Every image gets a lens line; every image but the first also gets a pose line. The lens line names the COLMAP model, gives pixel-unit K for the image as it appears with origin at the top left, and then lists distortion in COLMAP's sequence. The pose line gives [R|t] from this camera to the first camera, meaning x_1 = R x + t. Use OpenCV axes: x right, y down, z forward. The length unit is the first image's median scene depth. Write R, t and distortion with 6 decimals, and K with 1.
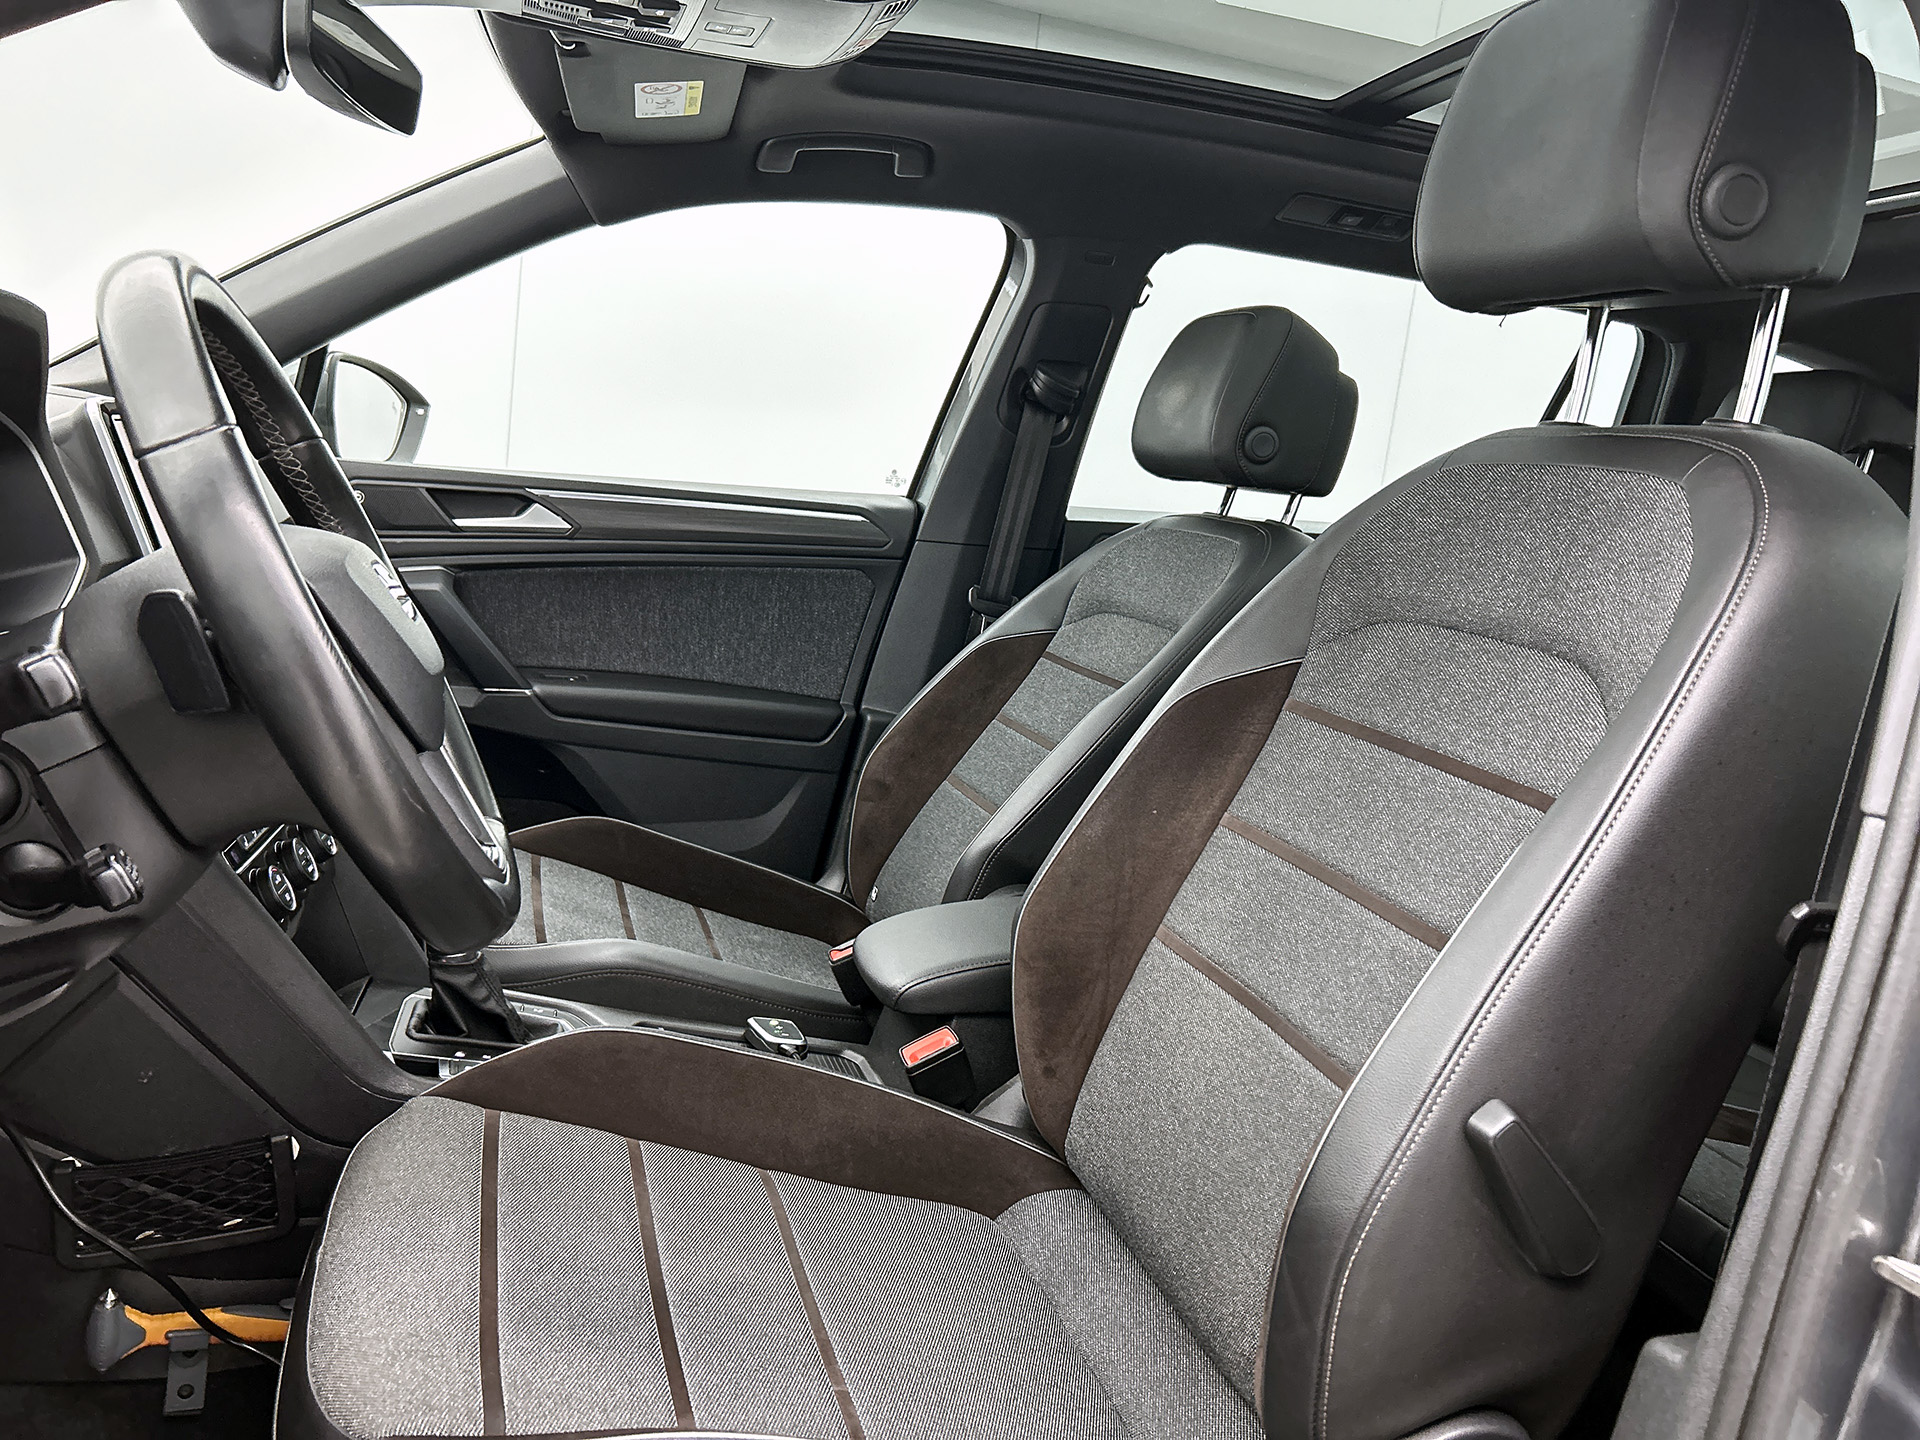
lens RADIAL K [[1466.1, 0, 953.0], [0, 1466.1, 711.0], [0, 0, 1]] dist [0.054079, -0.054393]
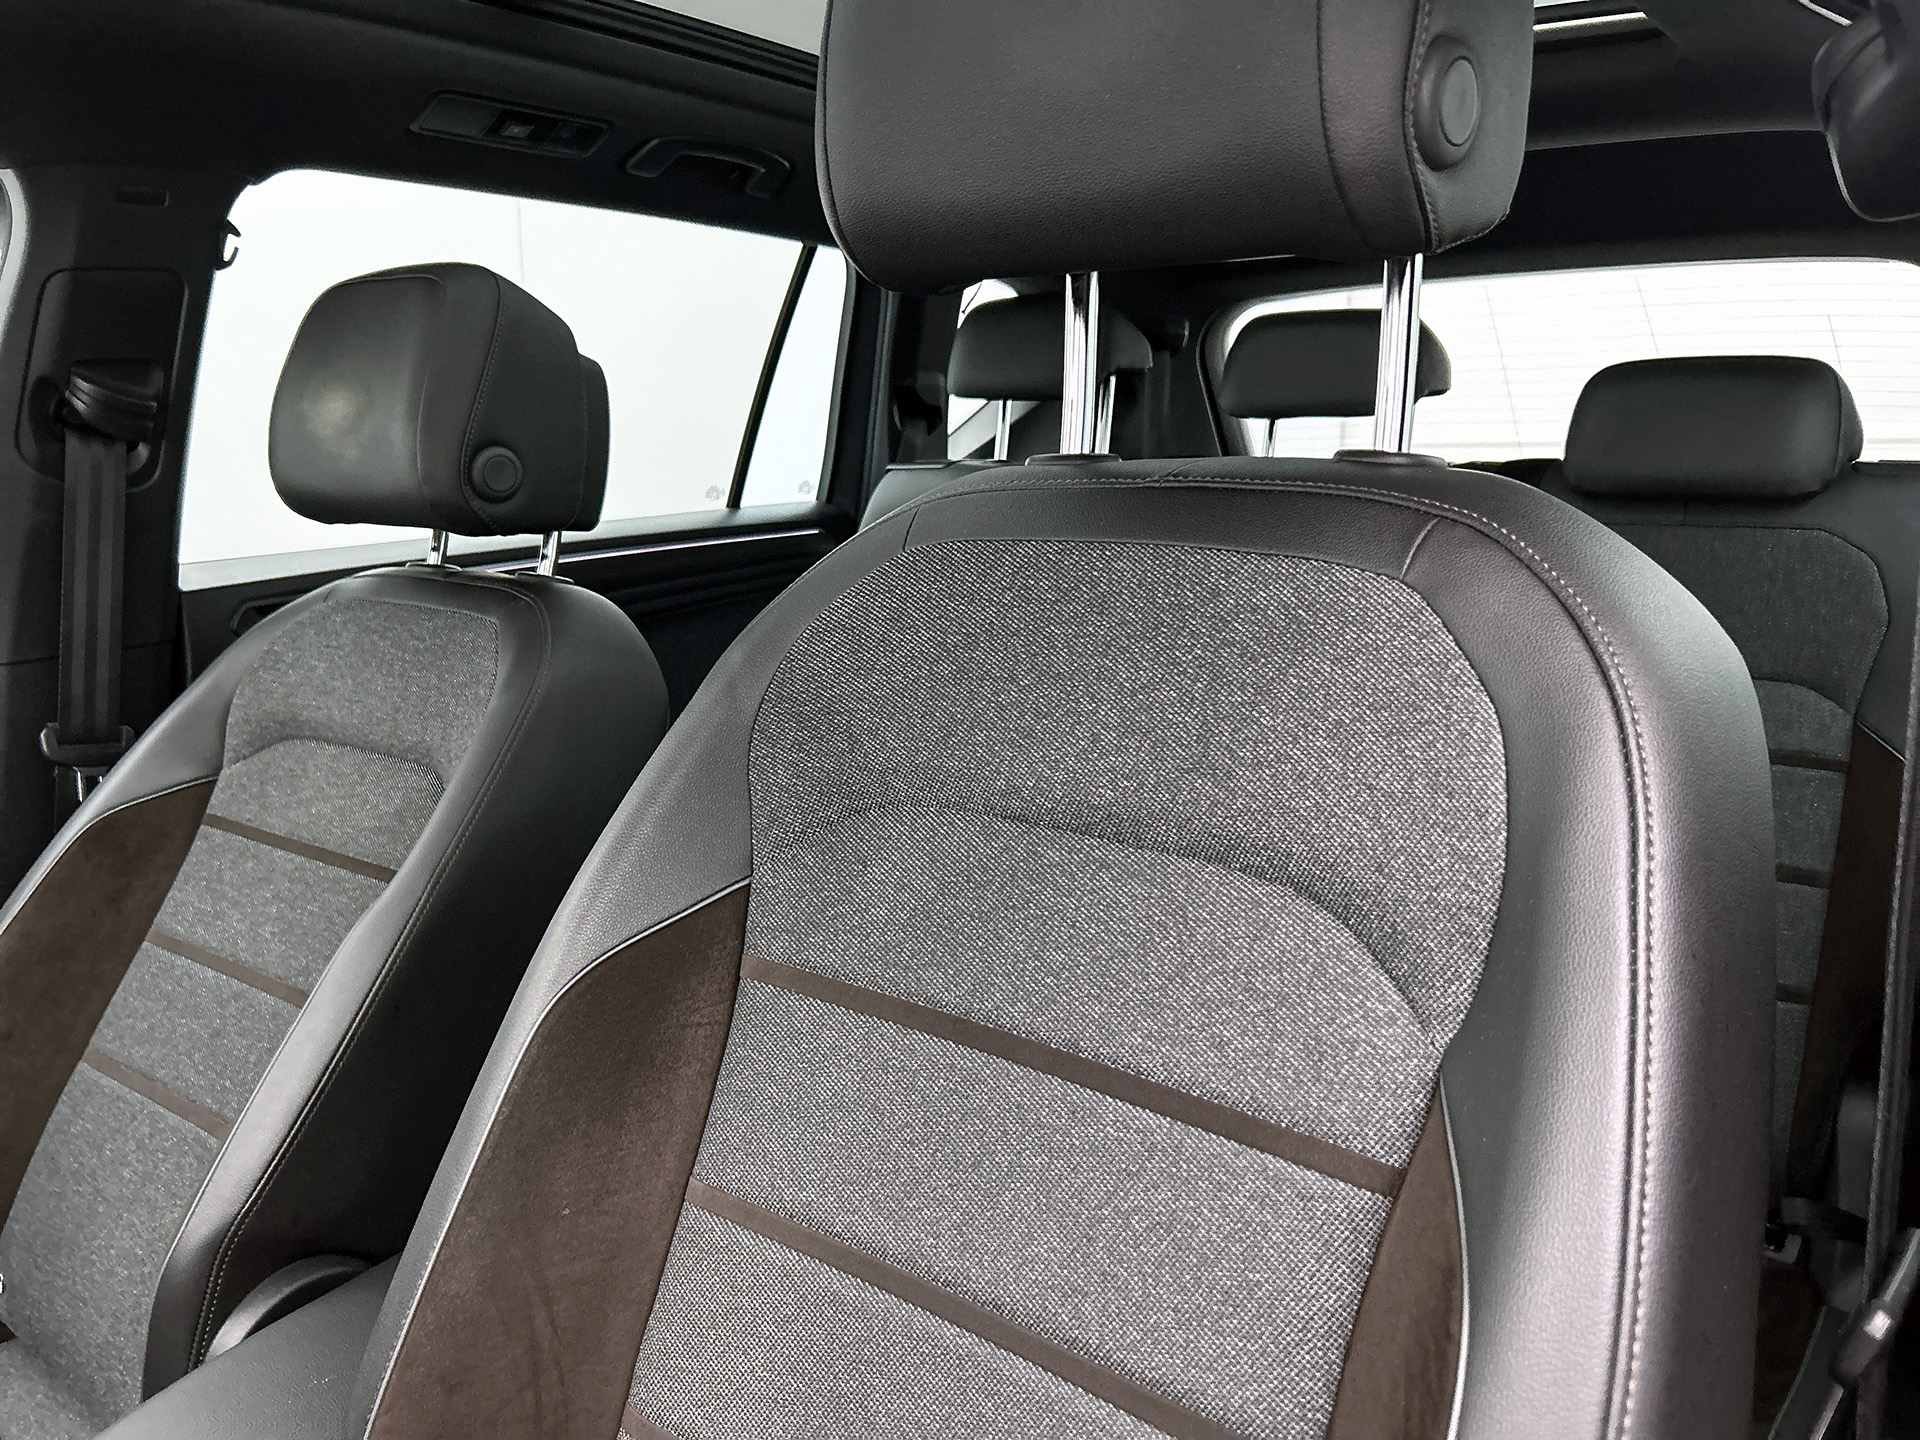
lens RADIAL K [[1456.3, 0, 957.3], [0, 1456.3, 724.2], [0, 0, 1]] dist [0.066004, -0.078476]
pose [[0.822537, -0.224651, 0.522461, 0.004873], [0.189162, 0.974439, 0.121189, -0.094643], [-0.536331, -0.000853, 0.844007, 0.272151]]
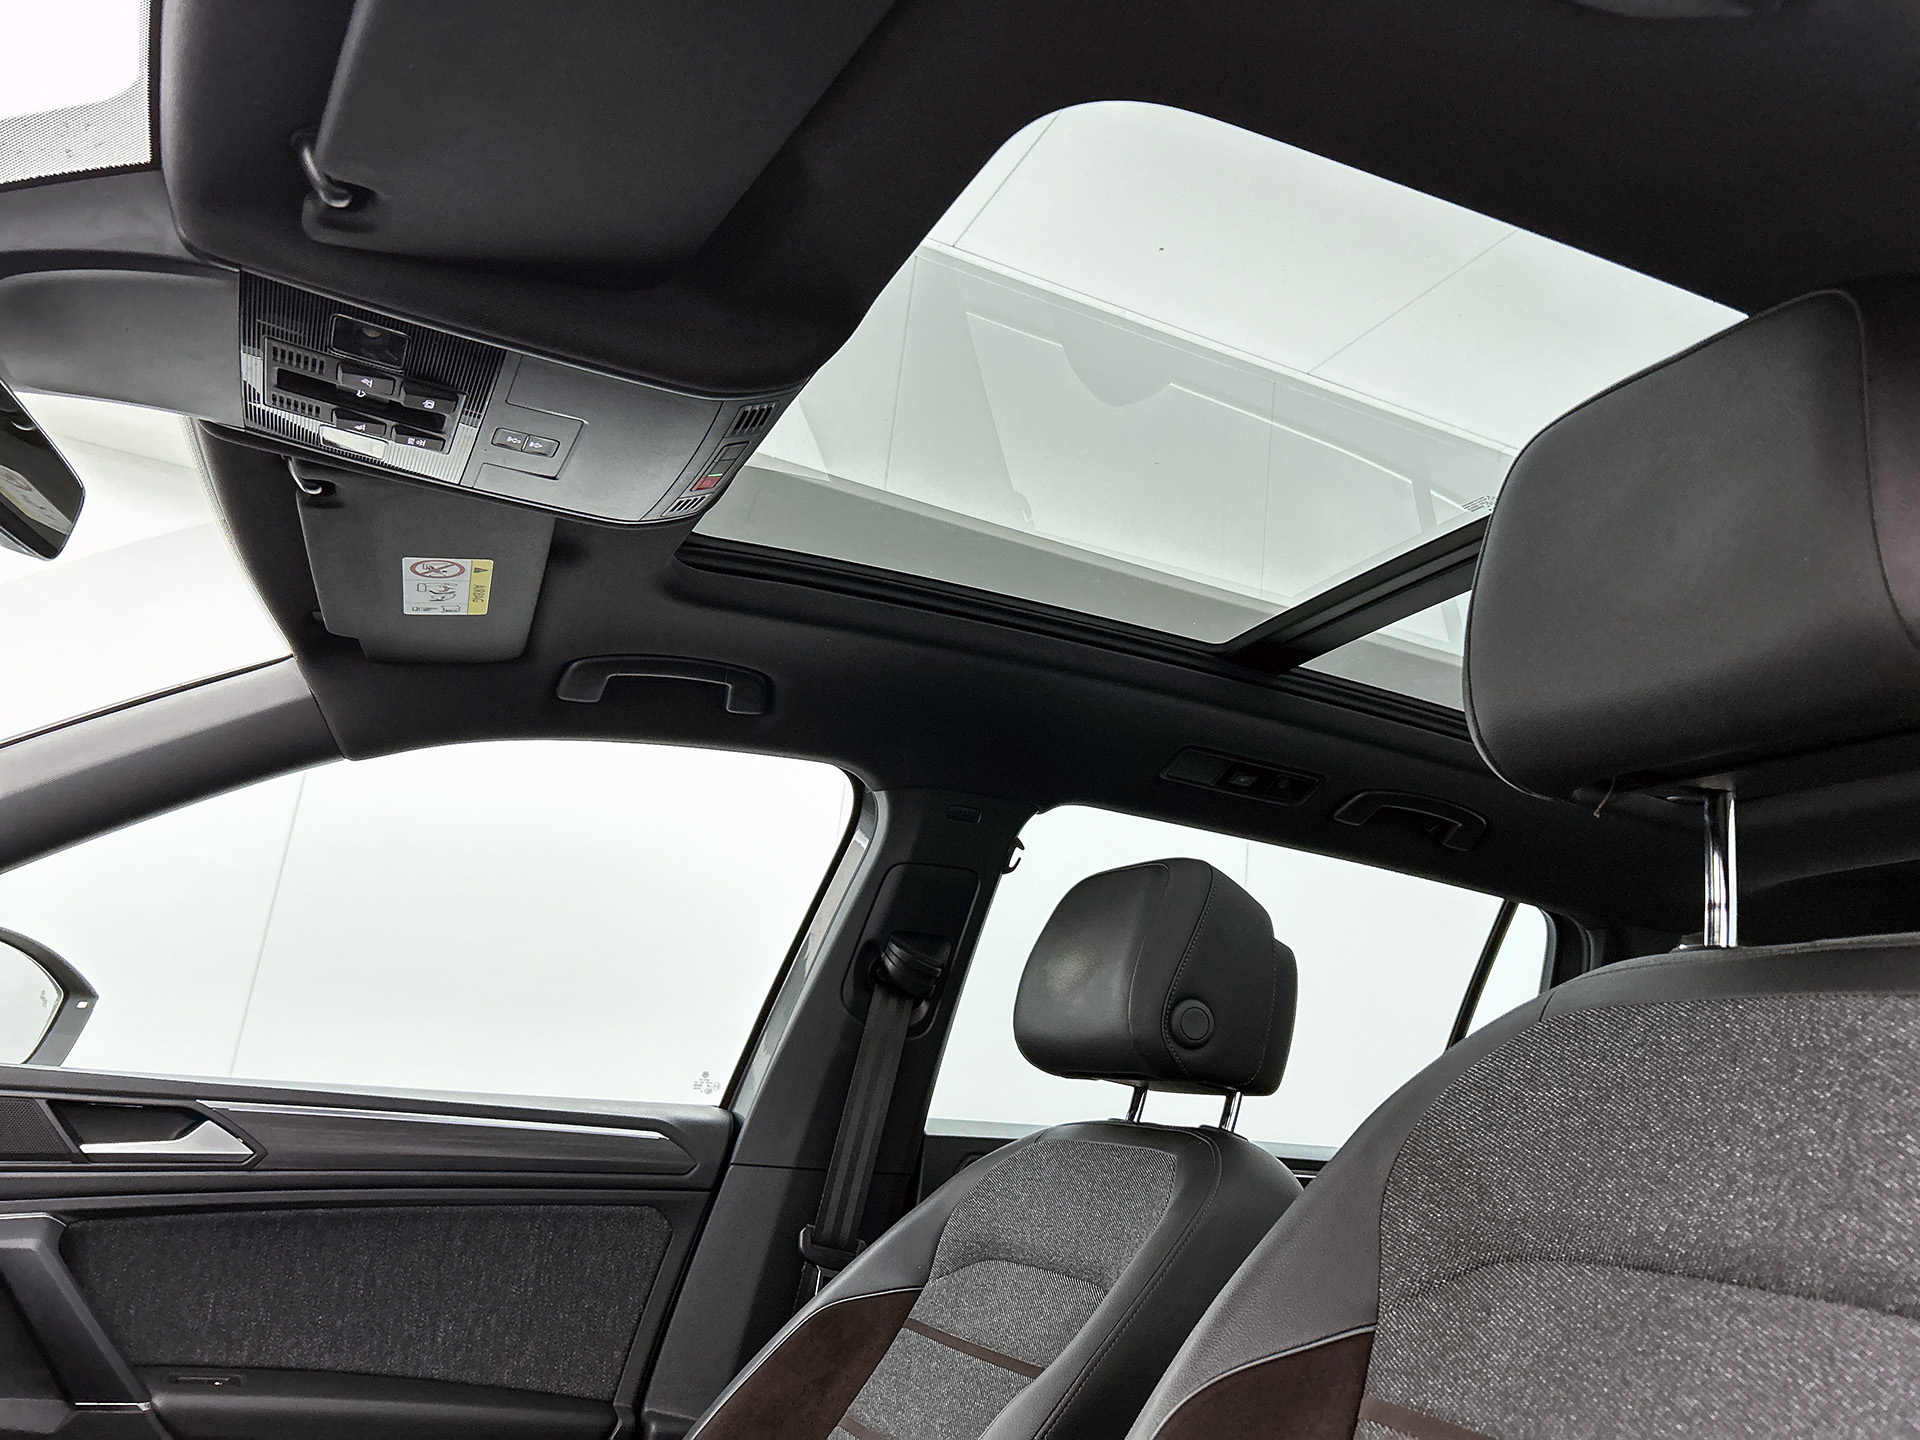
lens RADIAL K [[1466.1, 0, 953.0], [0, 1466.1, 711.0], [0, 0, 1]] dist [0.054079, -0.054393]
pose [[0.991418, 0.027737, 0.127755, -0.016374], [0.027891, 0.909858, -0.413981, -0.010925], [-0.127722, 0.413992, 0.901276, 0.212930]]
